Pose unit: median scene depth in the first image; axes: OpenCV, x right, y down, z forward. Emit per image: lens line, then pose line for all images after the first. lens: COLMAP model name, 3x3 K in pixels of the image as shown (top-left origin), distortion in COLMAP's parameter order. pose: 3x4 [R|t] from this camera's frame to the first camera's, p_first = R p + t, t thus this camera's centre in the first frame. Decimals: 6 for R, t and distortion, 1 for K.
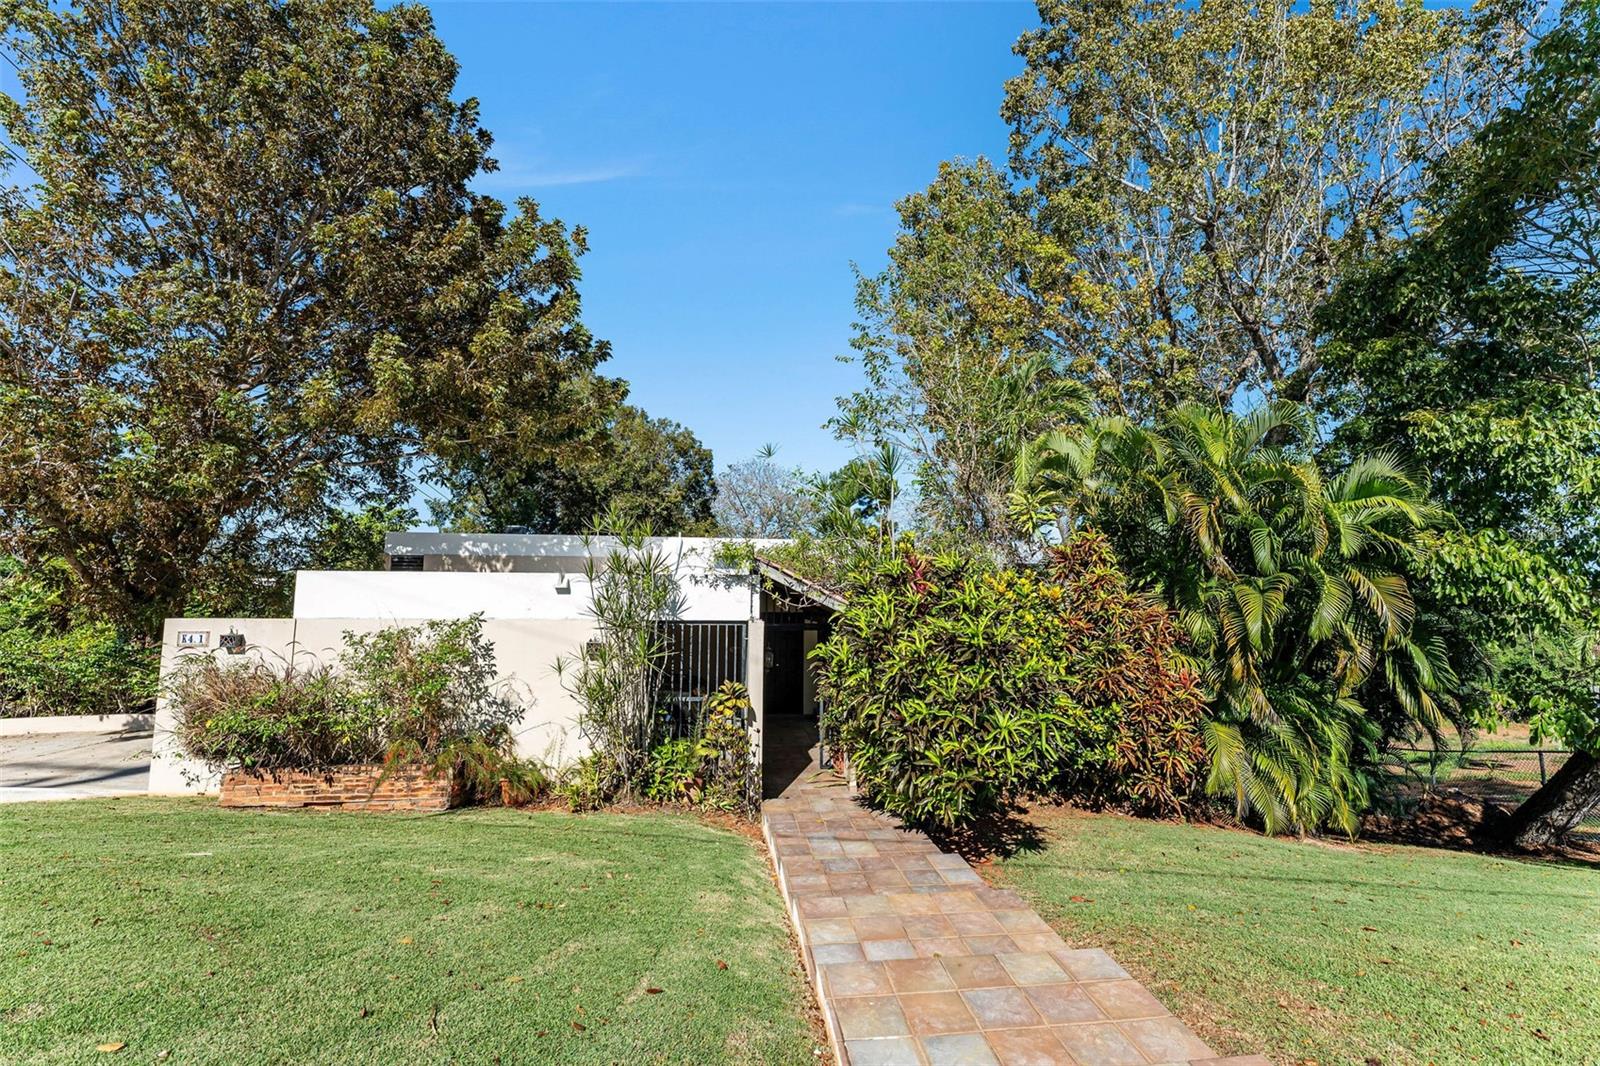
lens RADIAL K [[680.5, 0, 800.0], [0, 680.5, 527.8], [0, 0, 1]] dist [0.000379, 0.000334]
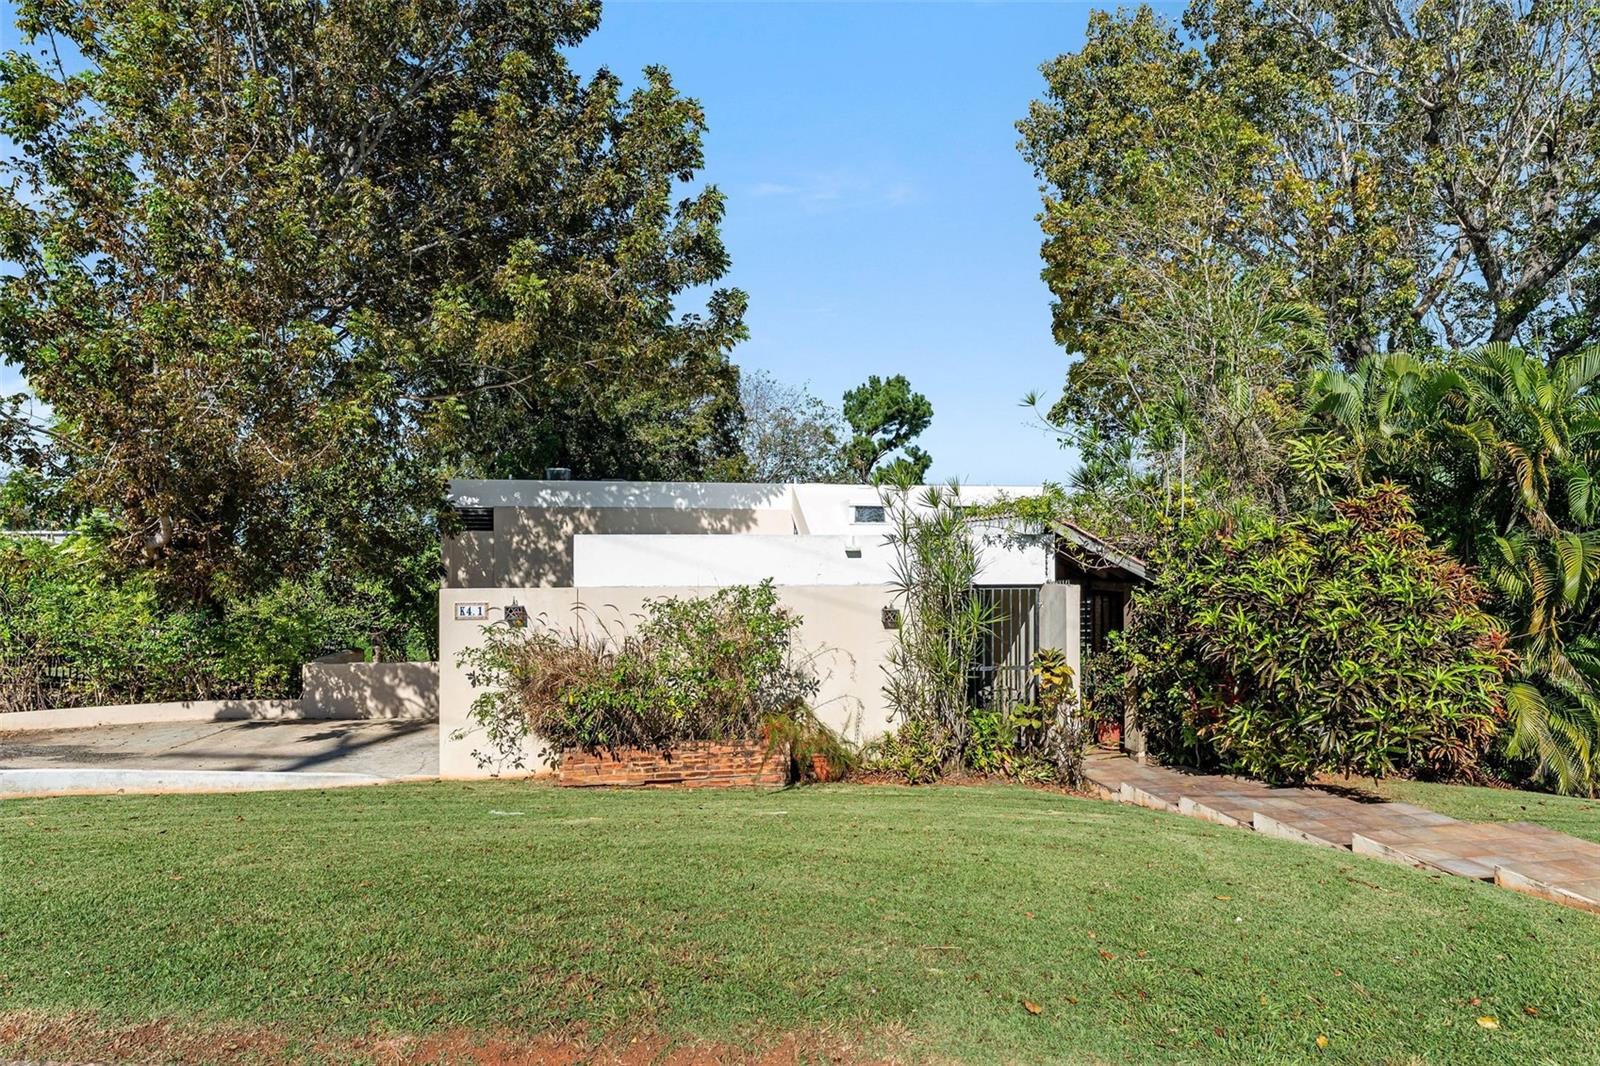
lens RADIAL K [[887.2, 0, 800.0], [0, 887.2, 536.9], [0, 0, 1]] dist [-0.005324, 0.000353]
pose [[0.998443, -0.008560, 0.055113, -0.496672], [0.003691, 0.996127, 0.087852, -0.034670], [-0.055652, -0.087512, 0.994608, -0.177381]]
